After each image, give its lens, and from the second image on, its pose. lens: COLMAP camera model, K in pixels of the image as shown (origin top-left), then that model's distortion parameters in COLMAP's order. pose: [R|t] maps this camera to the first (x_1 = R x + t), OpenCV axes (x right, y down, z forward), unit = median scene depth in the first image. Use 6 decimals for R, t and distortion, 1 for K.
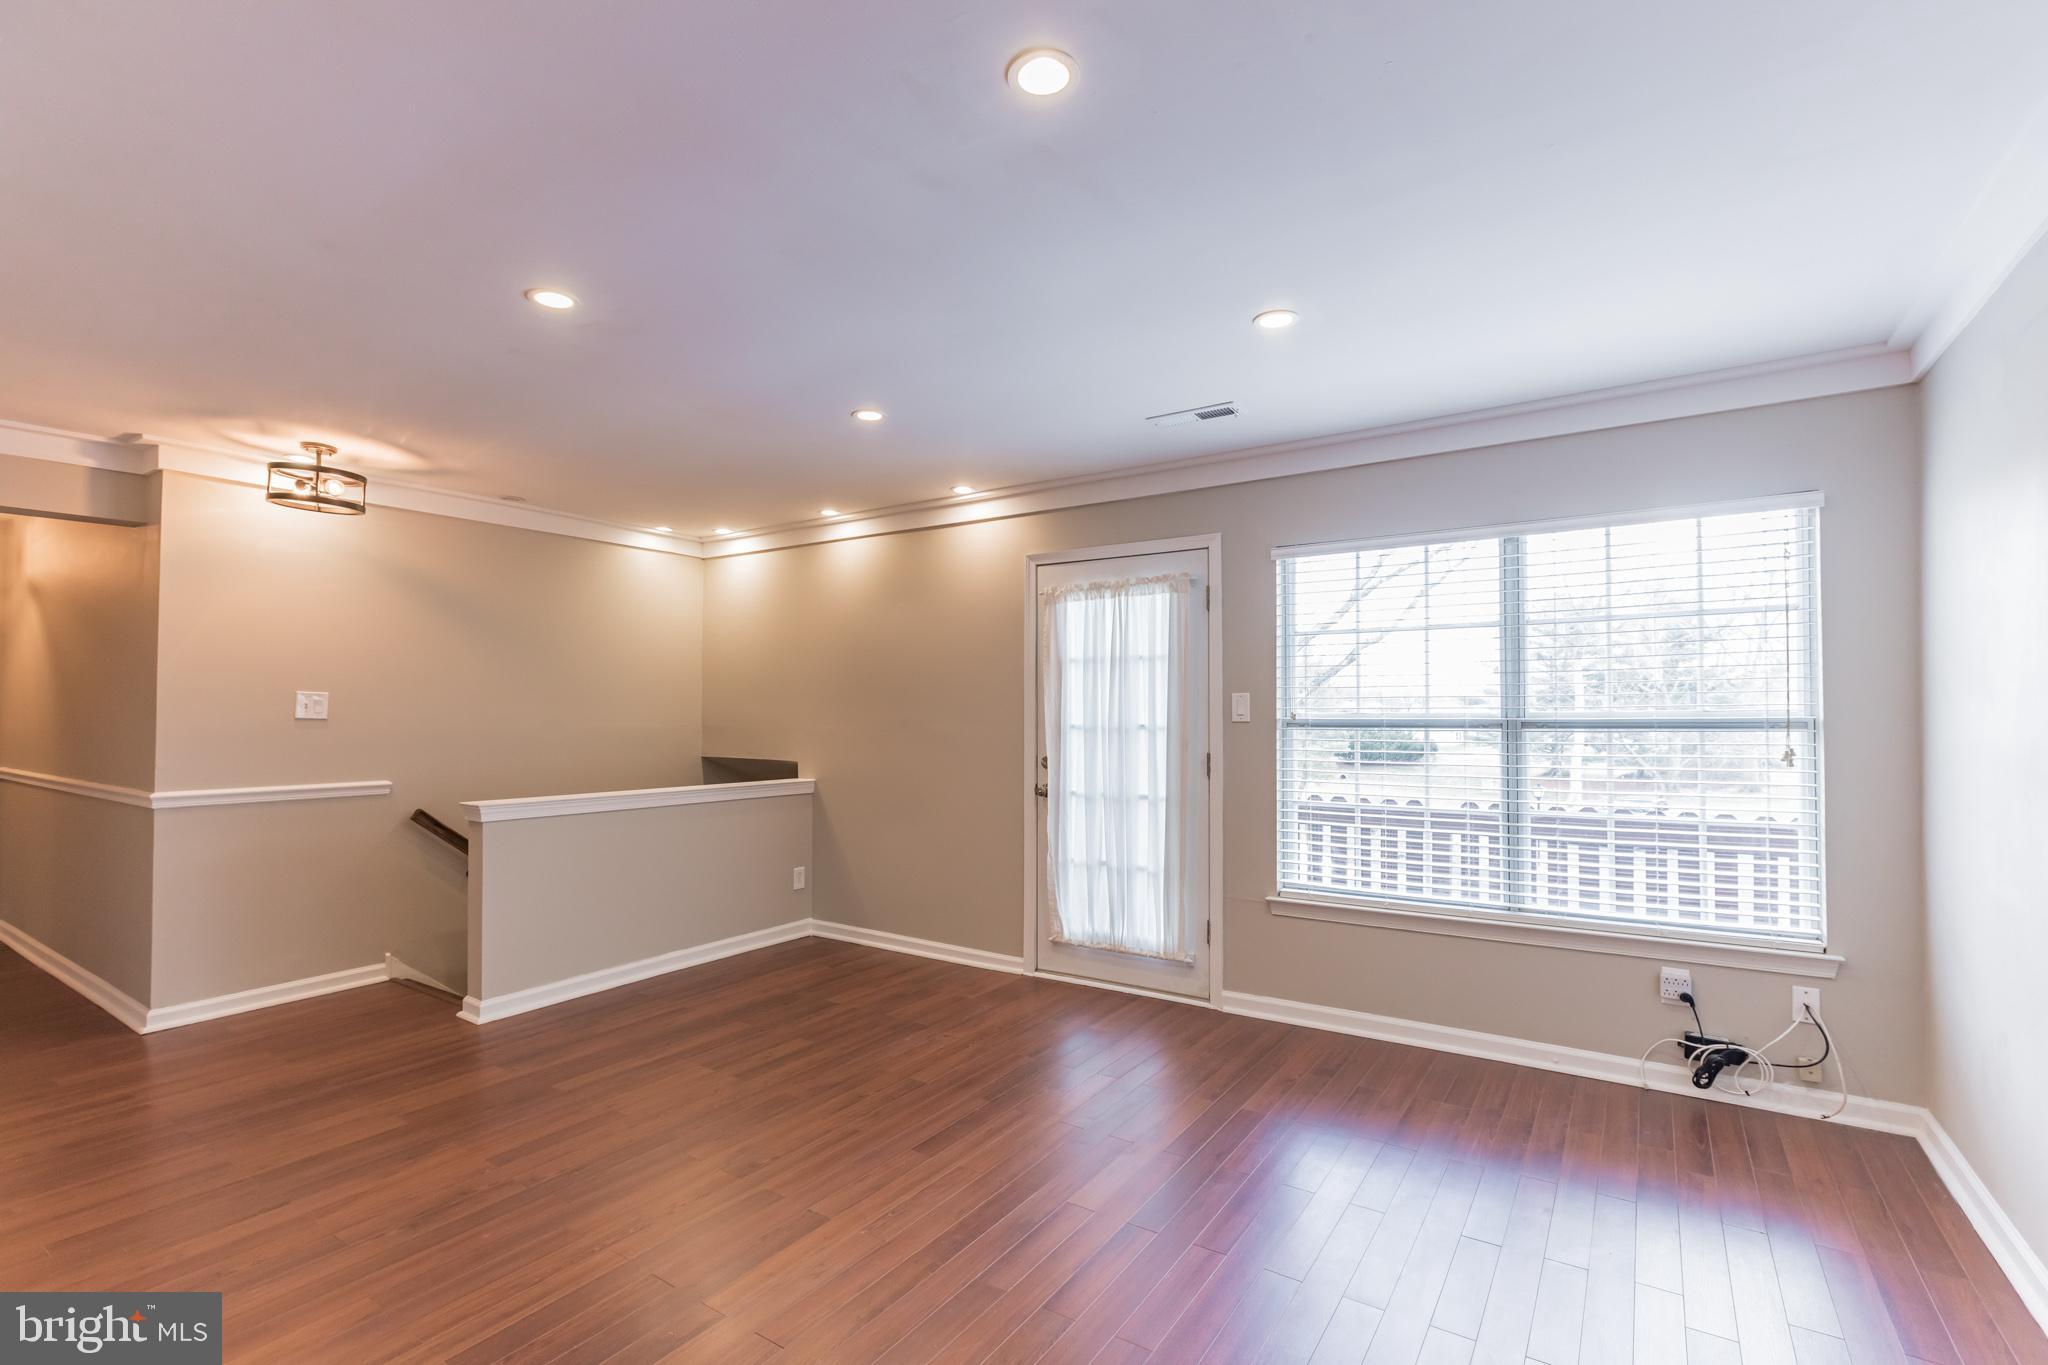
lens RADIAL K [[934.5, 0, 1019.3], [0, 934.5, 697.9], [0, 0, 1]] dist [0.007809, -0.003881]
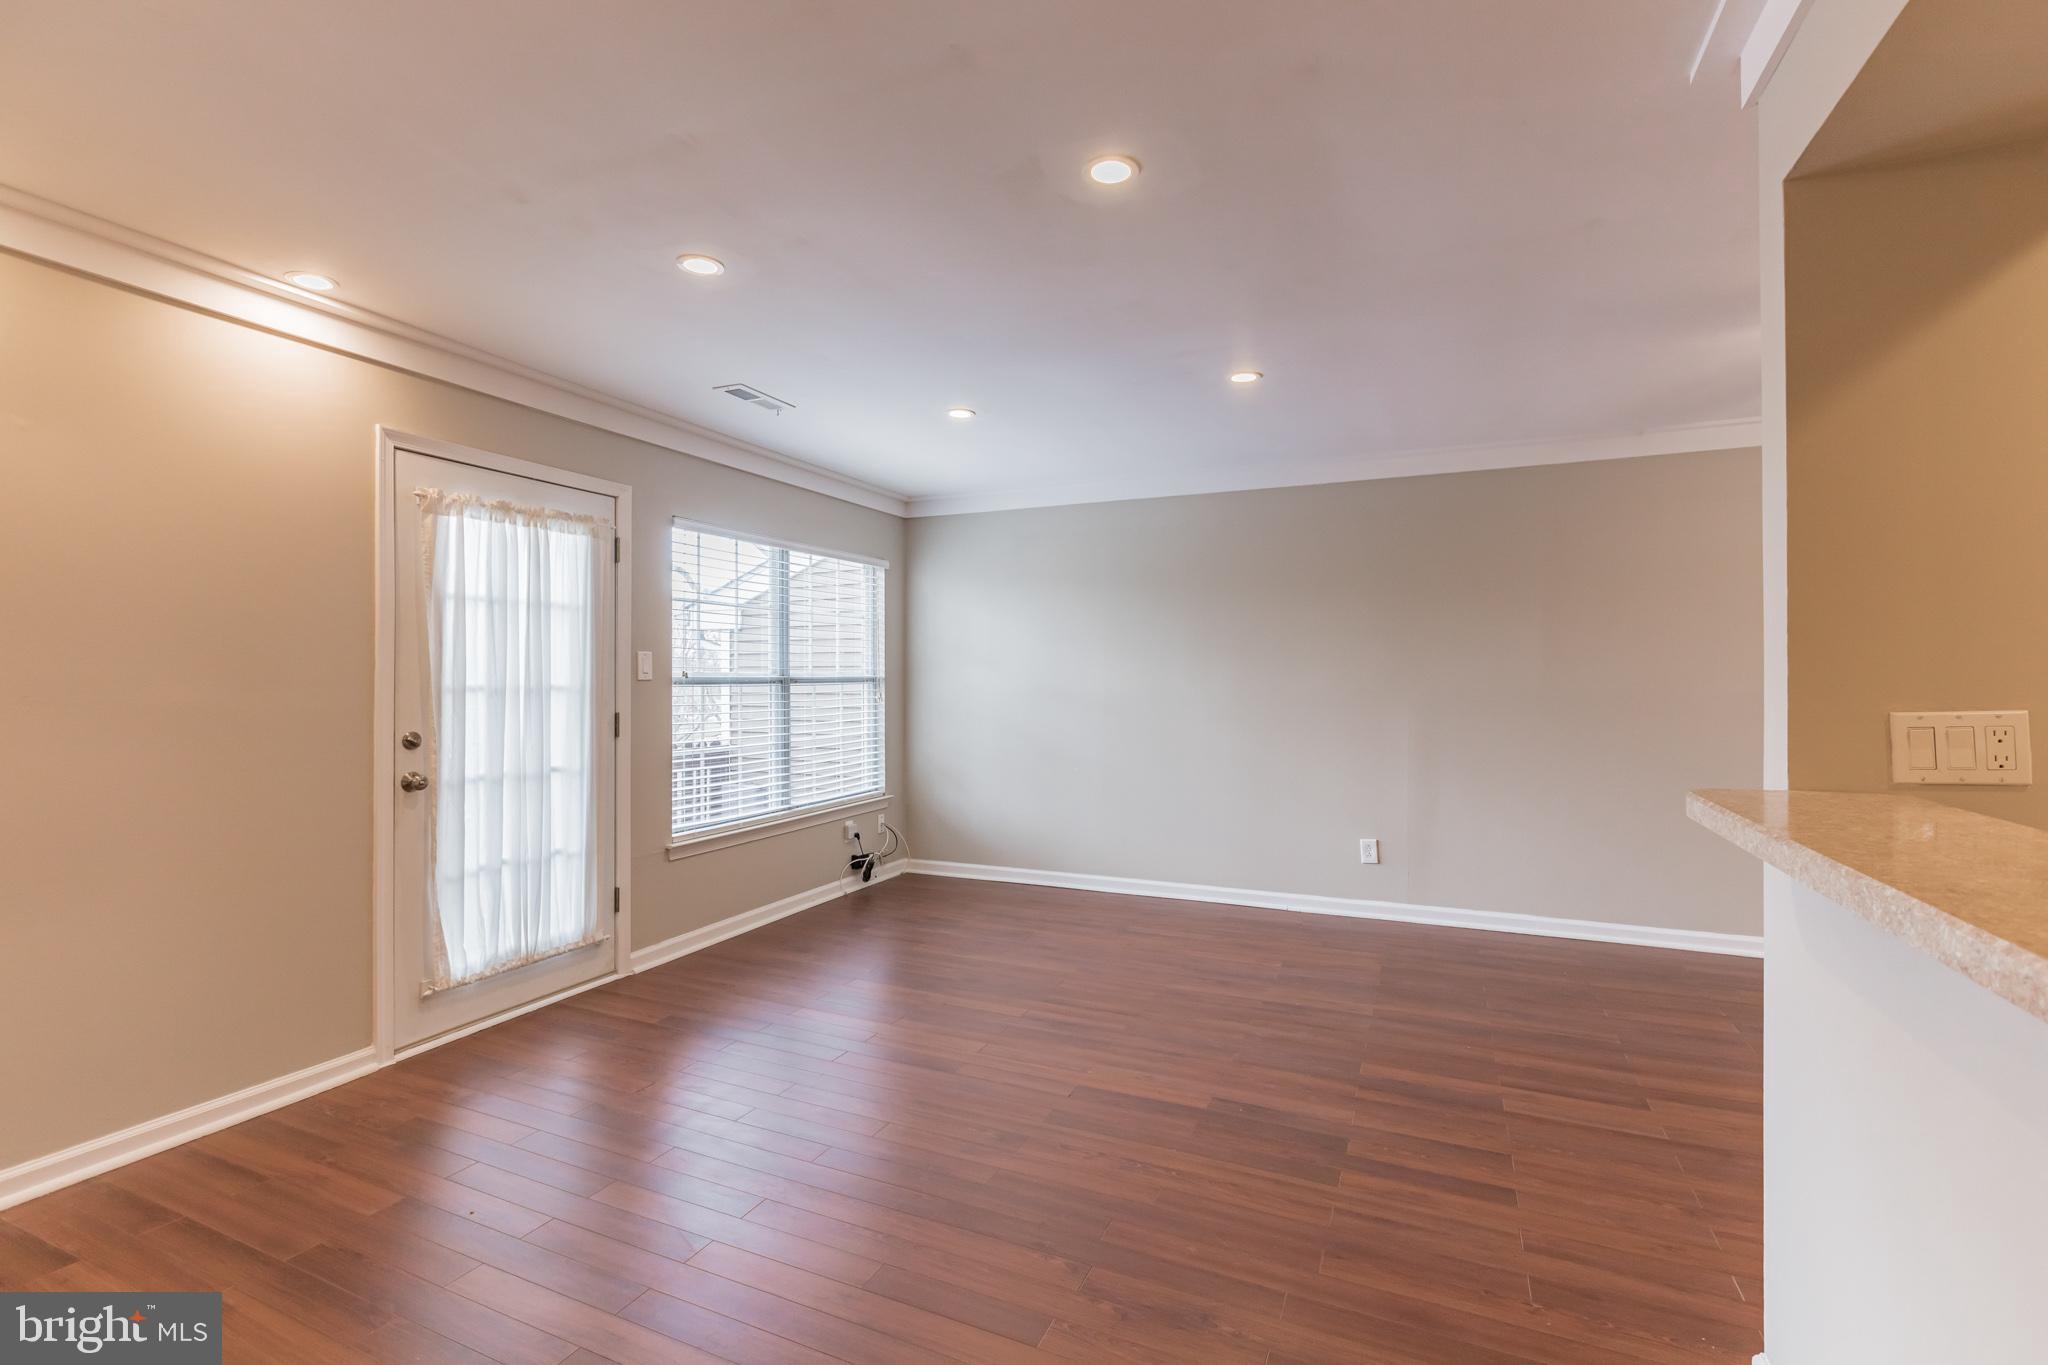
lens RADIAL K [[898.2, 0, 1024.0], [0, 898.2, 682.5], [0, 0, 1]] dist [-0.019730, 0.000101]
pose [[-0.165507, -0.006088, 0.986190, -0.775915], [-0.018349, 0.999827, 0.003093, 0.017326], [-0.986038, -0.017584, -0.165590, 0.753557]]
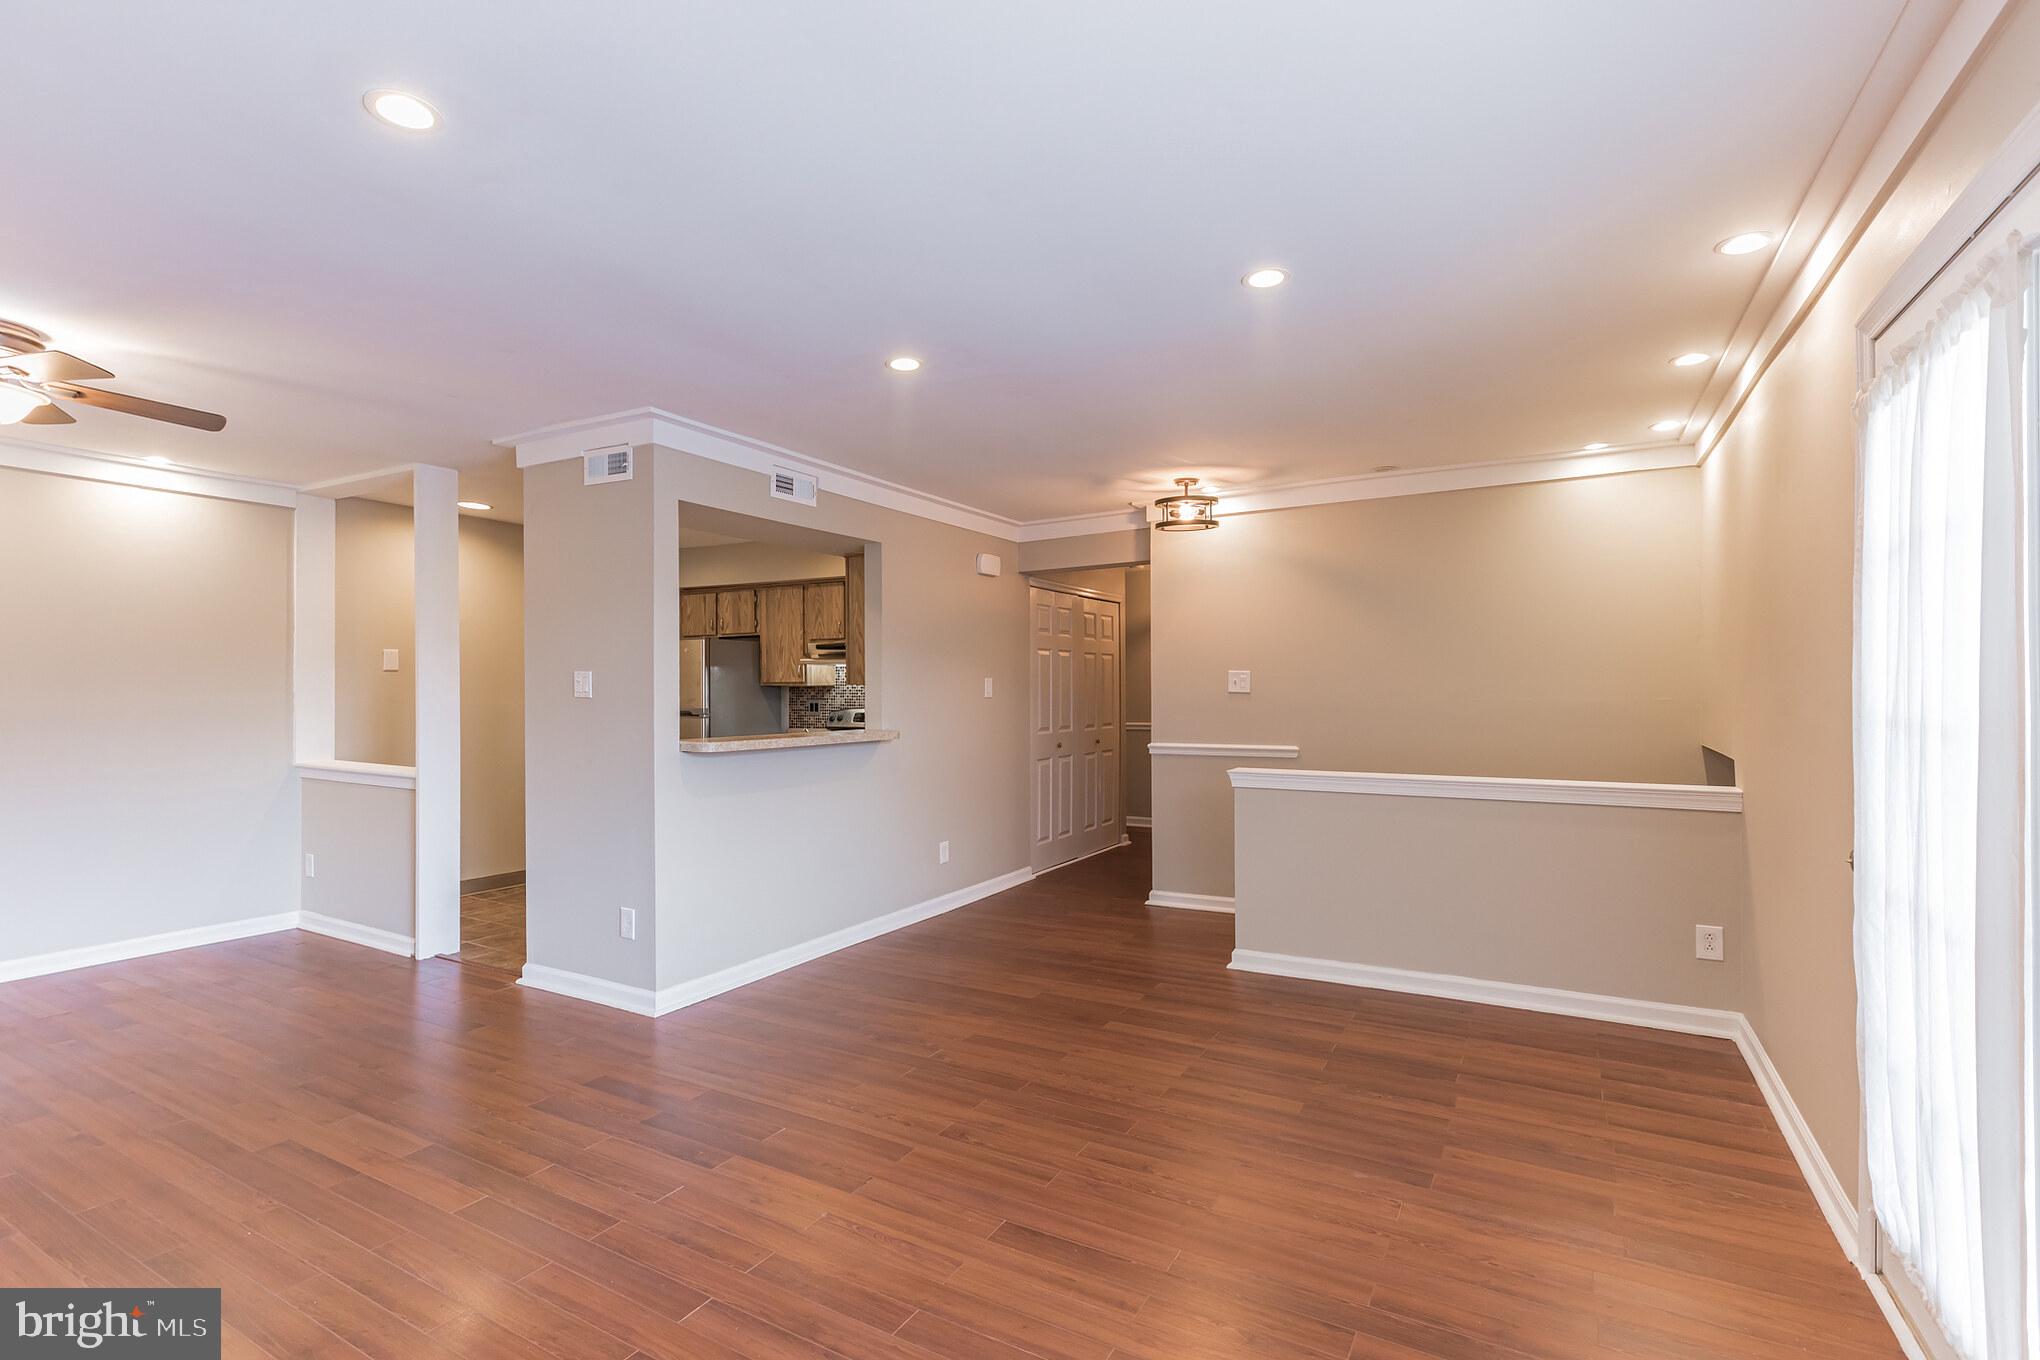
lens RADIAL K [[926.9, 0, 1055.1], [0, 926.9, 687.8], [0, 0, 1]] dist [0.003794, -0.000629]
pose [[0.083435, -0.003126, -0.996508, 0.487887], [0.024927, 0.999689, -0.001049, 0.012076], [0.996201, -0.024752, 0.083487, 0.690619]]
